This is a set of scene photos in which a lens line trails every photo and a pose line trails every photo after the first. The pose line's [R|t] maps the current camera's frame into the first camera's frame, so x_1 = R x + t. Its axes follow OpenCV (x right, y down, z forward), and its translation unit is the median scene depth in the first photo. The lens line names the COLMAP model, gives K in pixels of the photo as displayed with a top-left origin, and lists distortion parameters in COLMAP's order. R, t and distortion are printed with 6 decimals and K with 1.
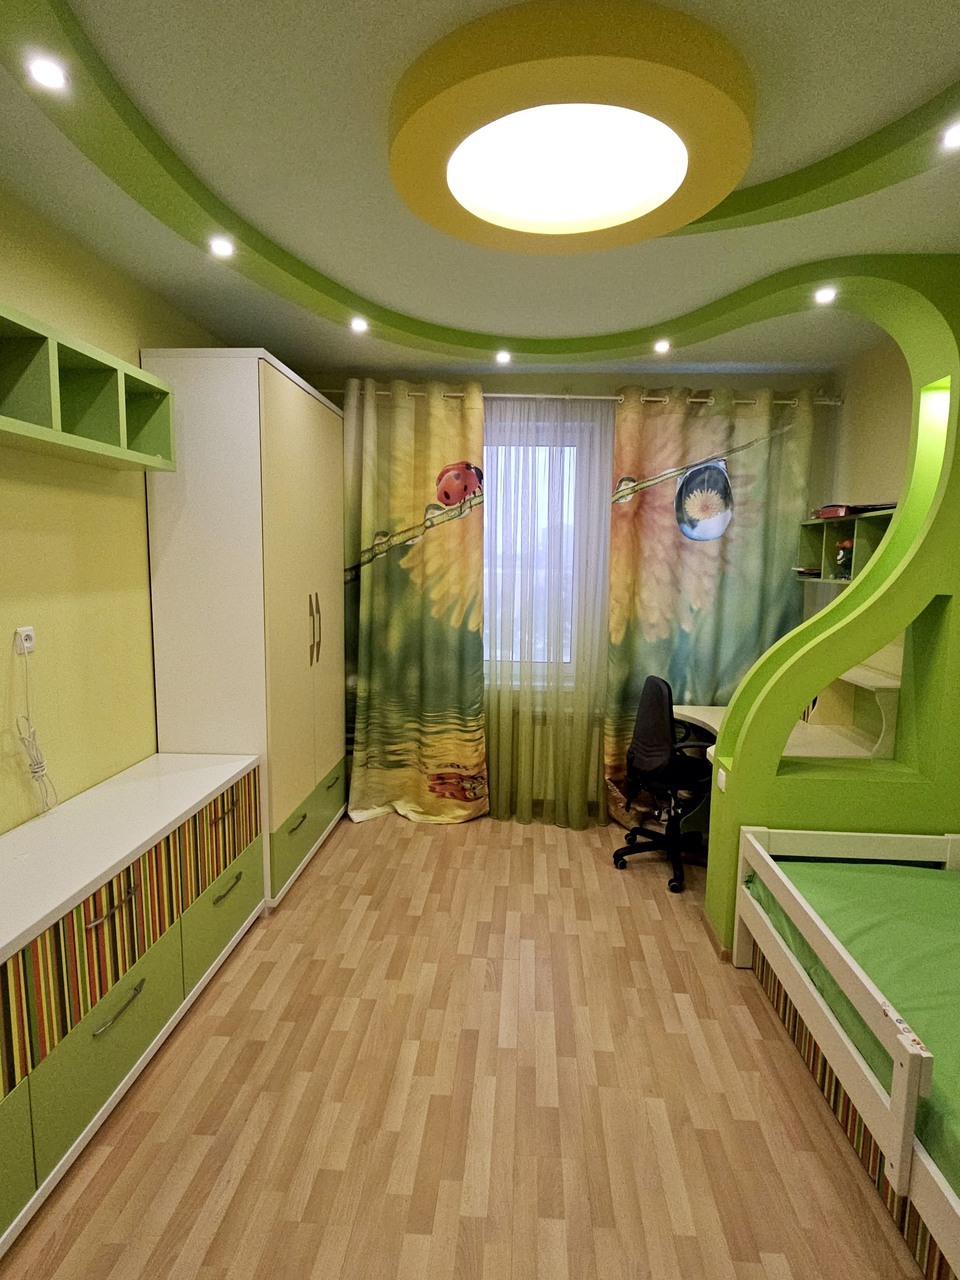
lens RADIAL K [[697.8, 0, 480.0], [0, 697.8, 640.0], [0, 0, 1]] dist [0.000827, 0.000021]
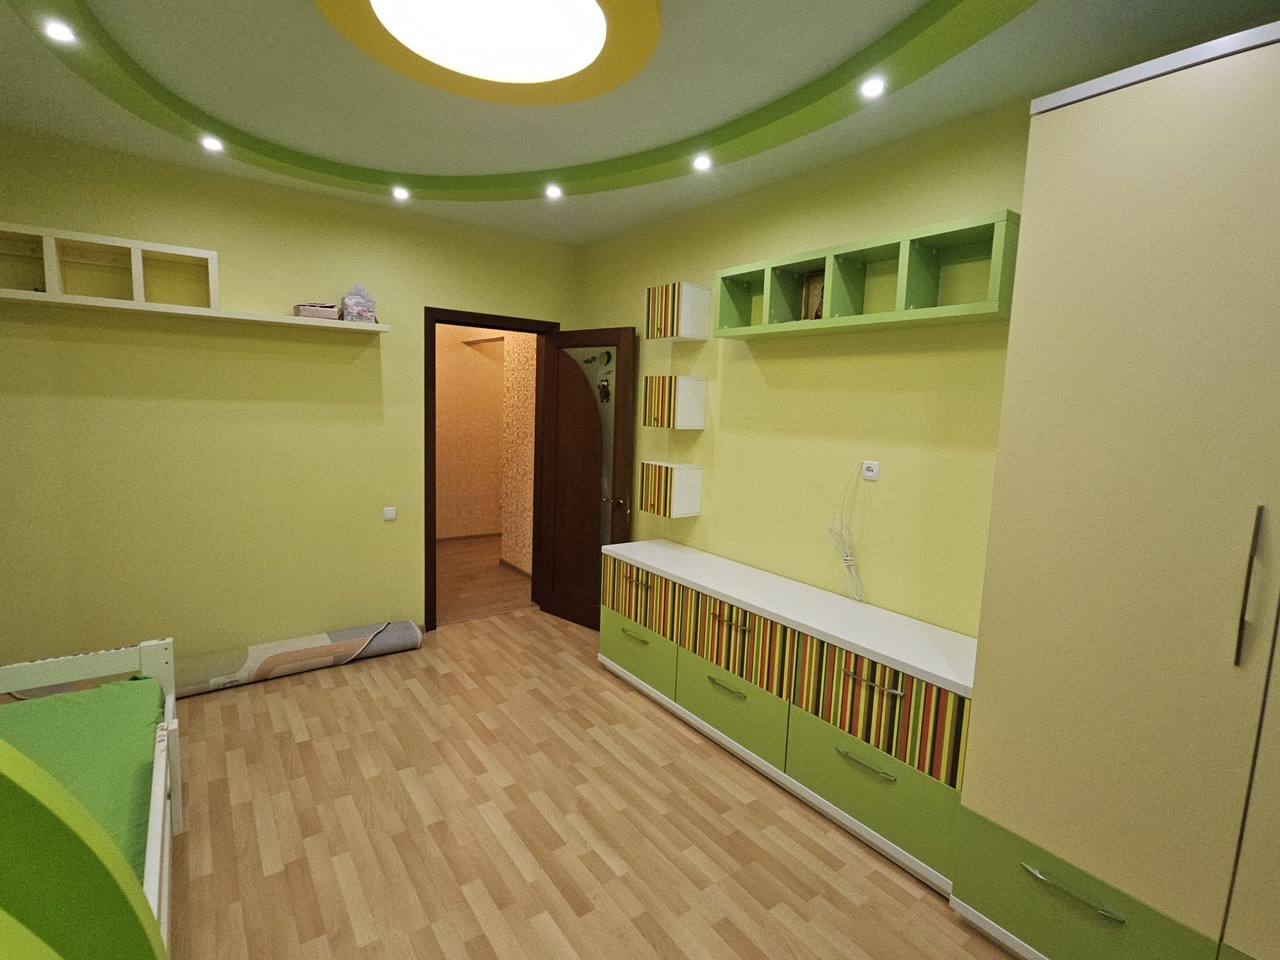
lens RADIAL K [[615.1, 0, 645.4], [0, 615.1, 472.5], [0, 0, 1]] dist [-0.000479, -0.000415]
pose [[-0.761018, 0.030362, -0.648020, 0.469134], [-0.128018, 0.972233, 0.195894, -0.179406], [0.635974, 0.232037, -0.736000, 1.645183]]
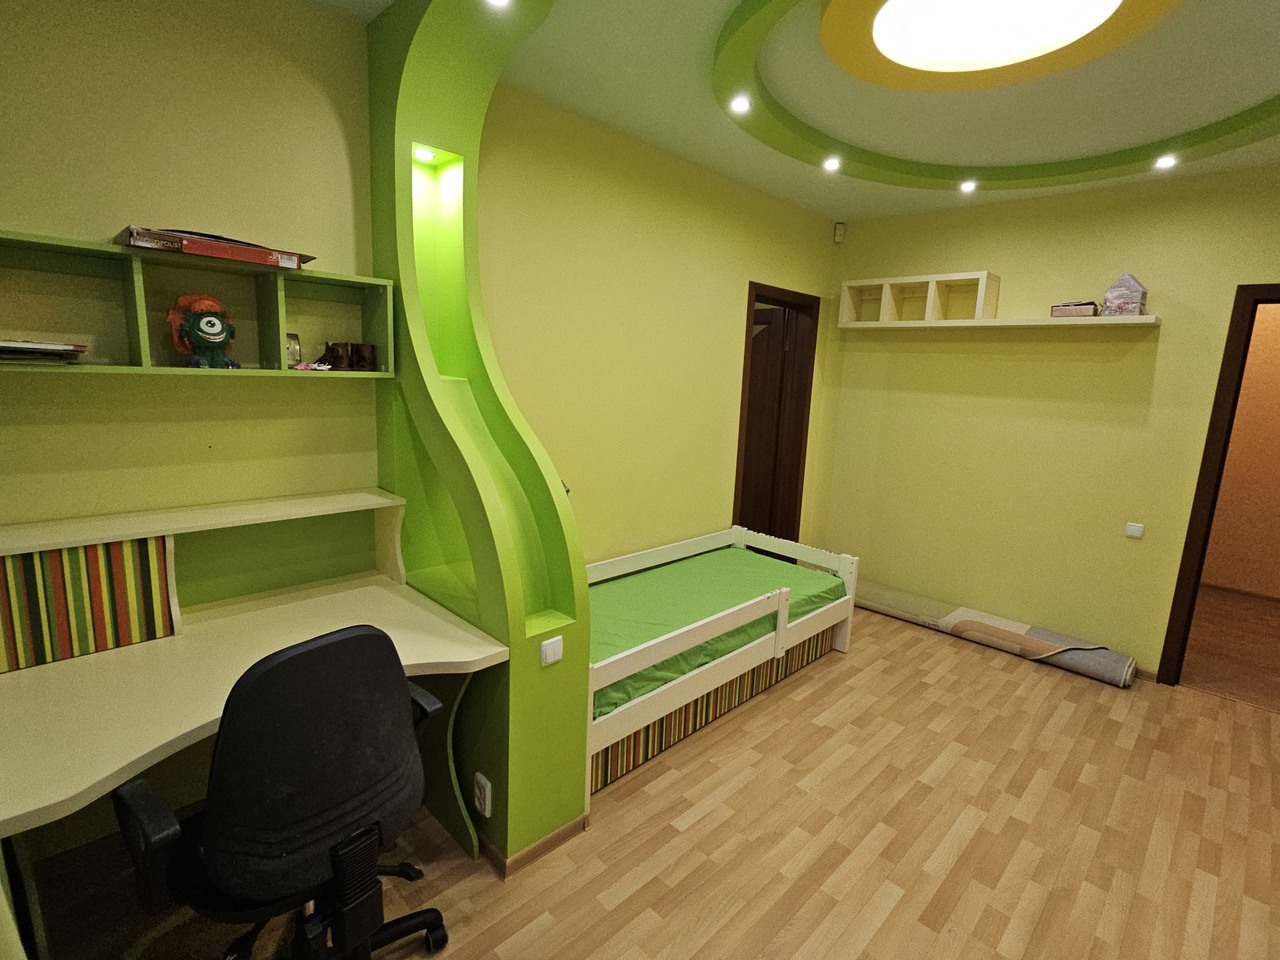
lens RADIAL K [[615.1, 0, 645.4], [0, 615.1, 472.5], [0, 0, 1]] dist [-0.000479, -0.000415]
pose [[-0.754726, -0.160605, 0.636077, -0.156487], [0.021930, 0.962853, 0.269134, -0.211589], [-0.655673, 0.217072, -0.723168, 1.812175]]
